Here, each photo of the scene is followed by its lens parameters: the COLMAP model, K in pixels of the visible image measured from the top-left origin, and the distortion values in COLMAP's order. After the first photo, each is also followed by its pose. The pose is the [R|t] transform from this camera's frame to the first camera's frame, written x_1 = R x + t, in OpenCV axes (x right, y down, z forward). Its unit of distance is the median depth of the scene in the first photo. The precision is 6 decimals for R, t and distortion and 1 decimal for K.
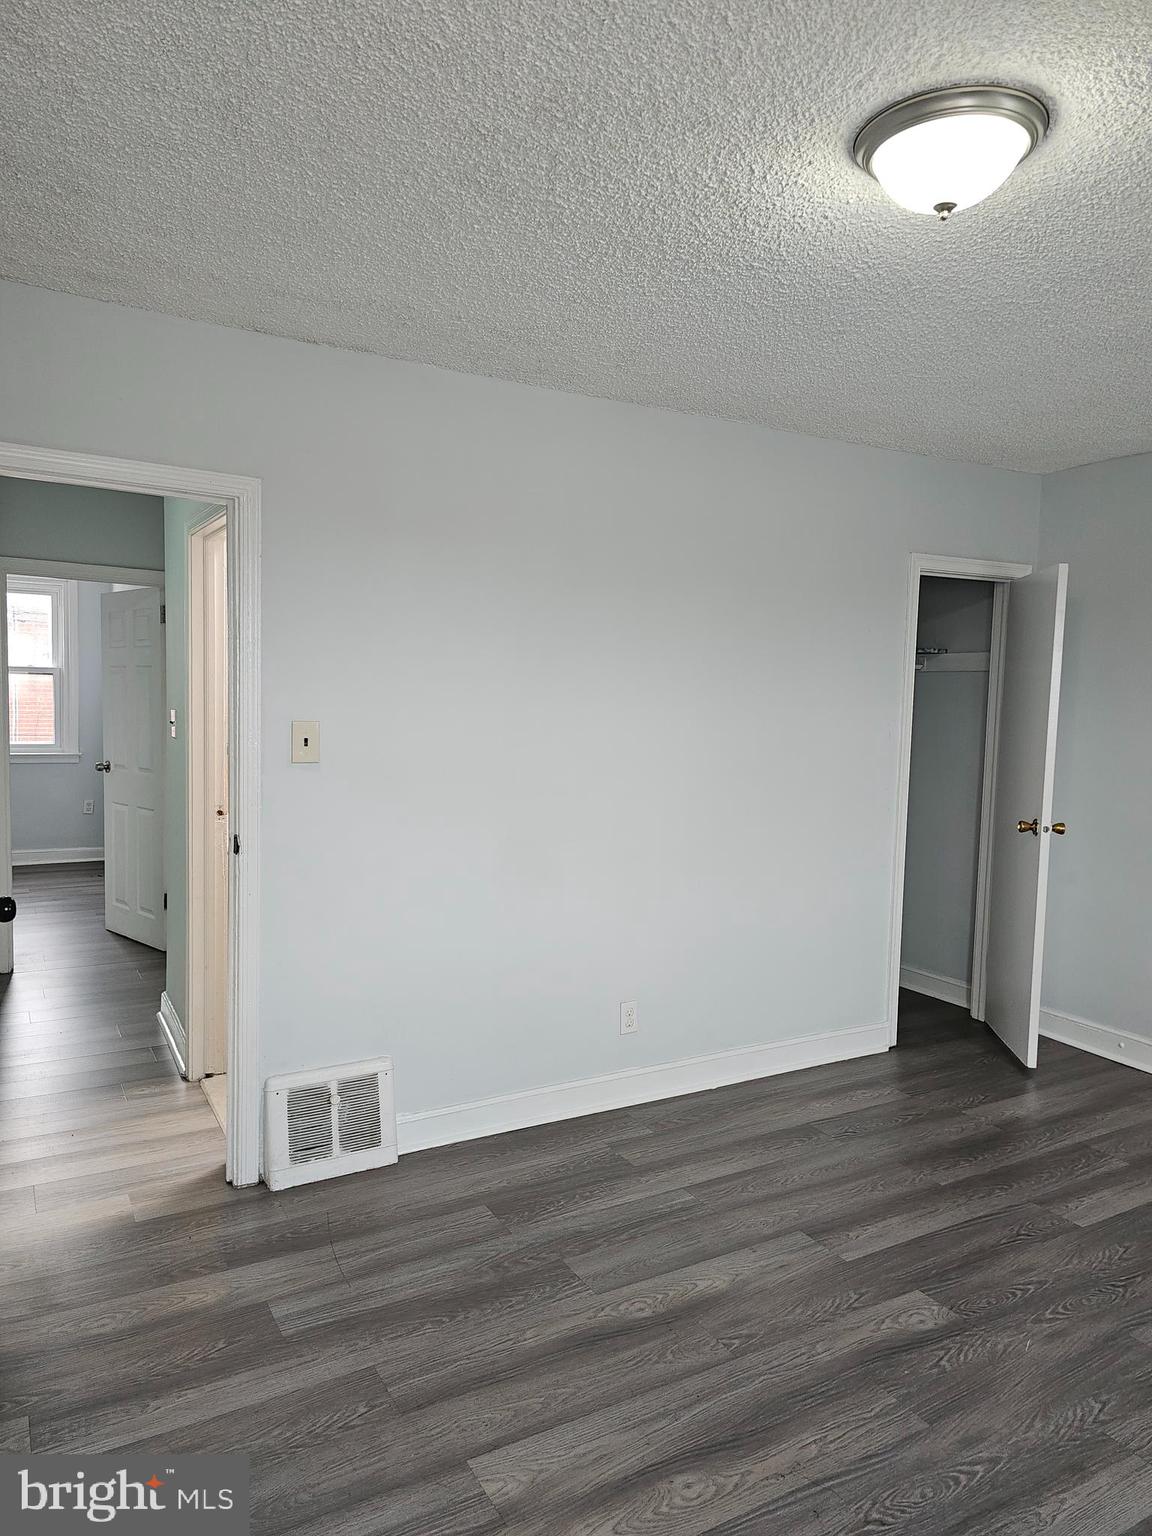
lens RADIAL K [[1045.4, 0, 577.0], [0, 1045.4, 761.6], [0, 0, 1]] dist [0.056897, -0.042264]
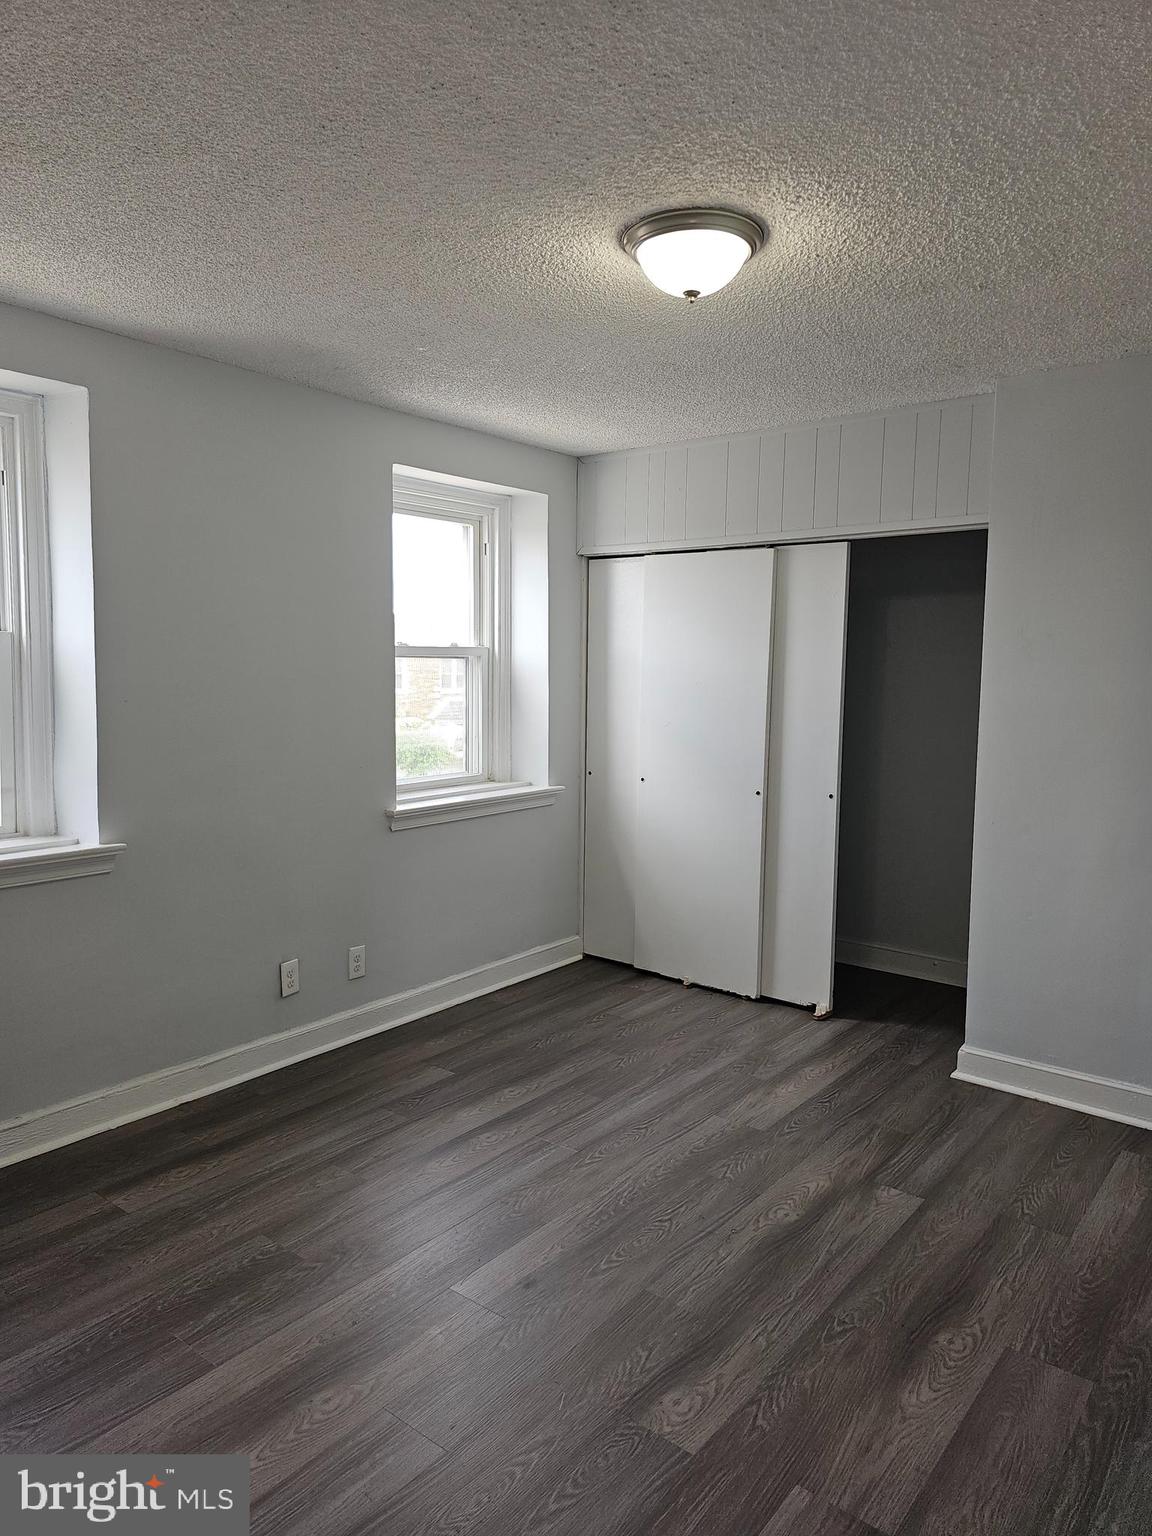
lens RADIAL K [[1028.7, 0, 583.4], [0, 1028.7, 756.4], [0, 0, 1]] dist [0.070232, -0.063420]
pose [[-0.924515, -0.001973, -0.381141, 0.734805], [-0.060526, 0.988057, 0.141702, -0.100204], [0.376309, 0.154074, -0.913593, 1.705259]]
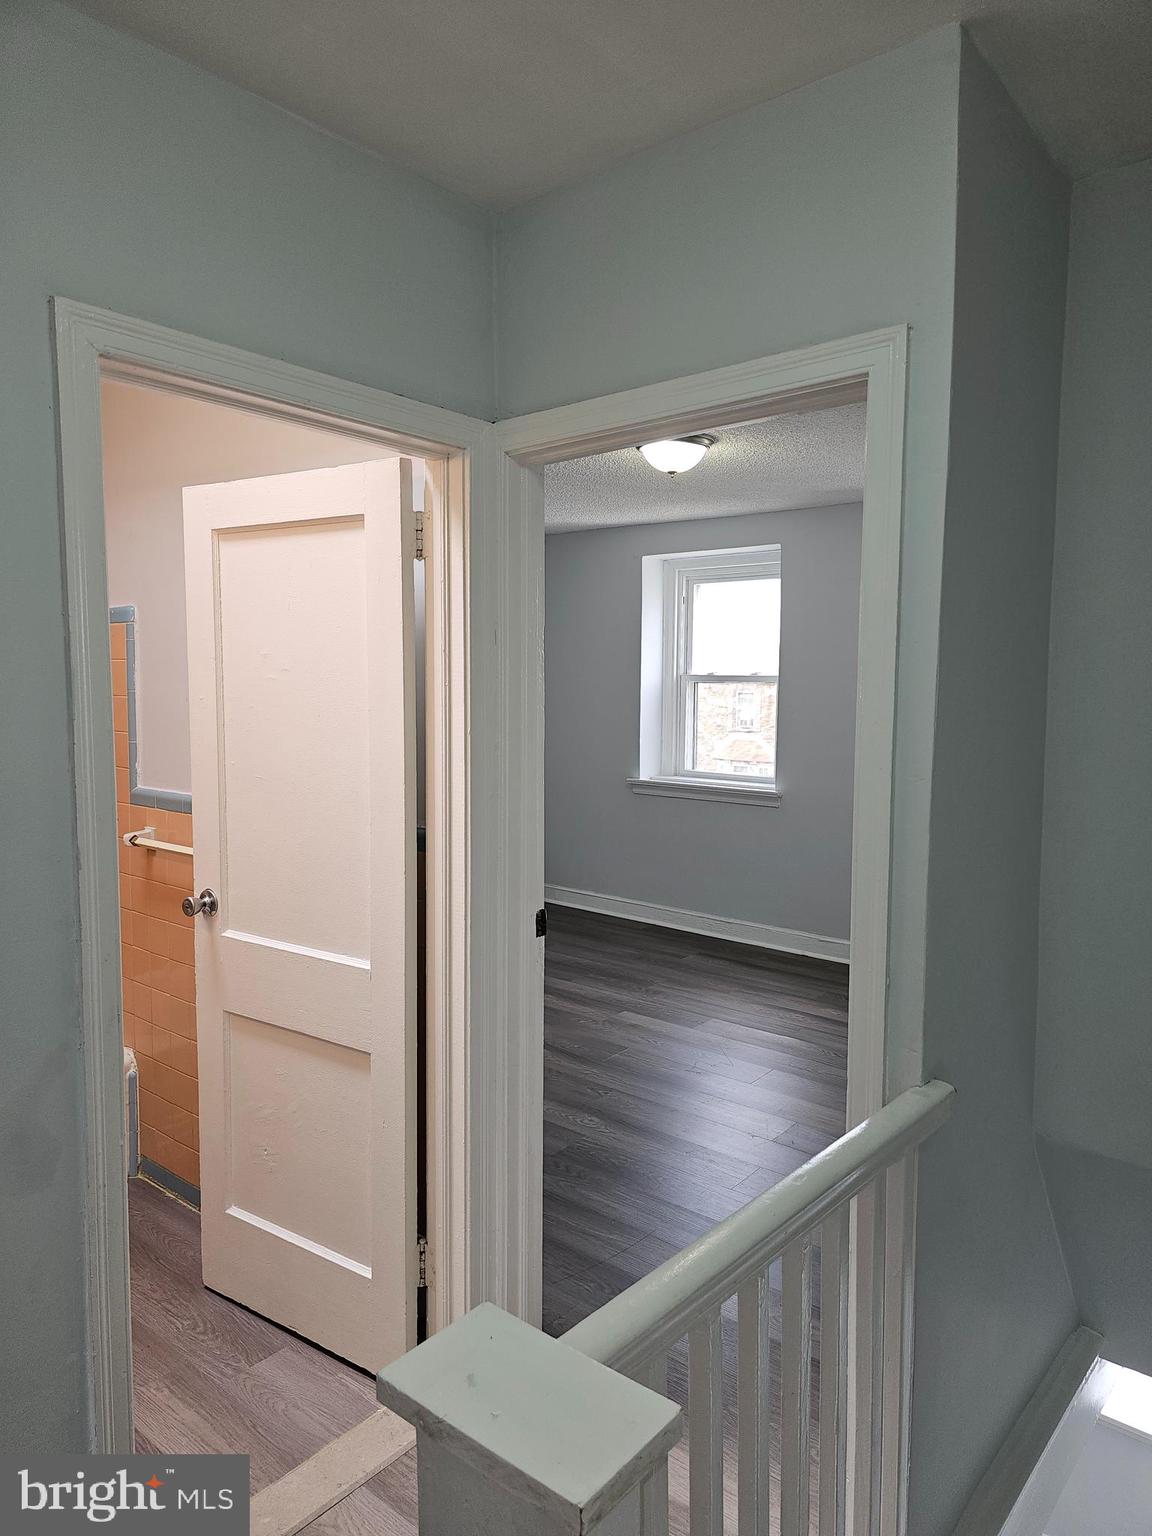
lens RADIAL K [[1028.7, 0, 583.4], [0, 1028.7, 756.4], [0, 0, 1]] dist [0.070232, -0.063420]
pose [[-0.358466, -0.097664, 0.928420, -1.268955], [0.051374, 0.990942, 0.124077, -0.165719], [-0.932128, 0.092174, -0.350202, 1.528225]]
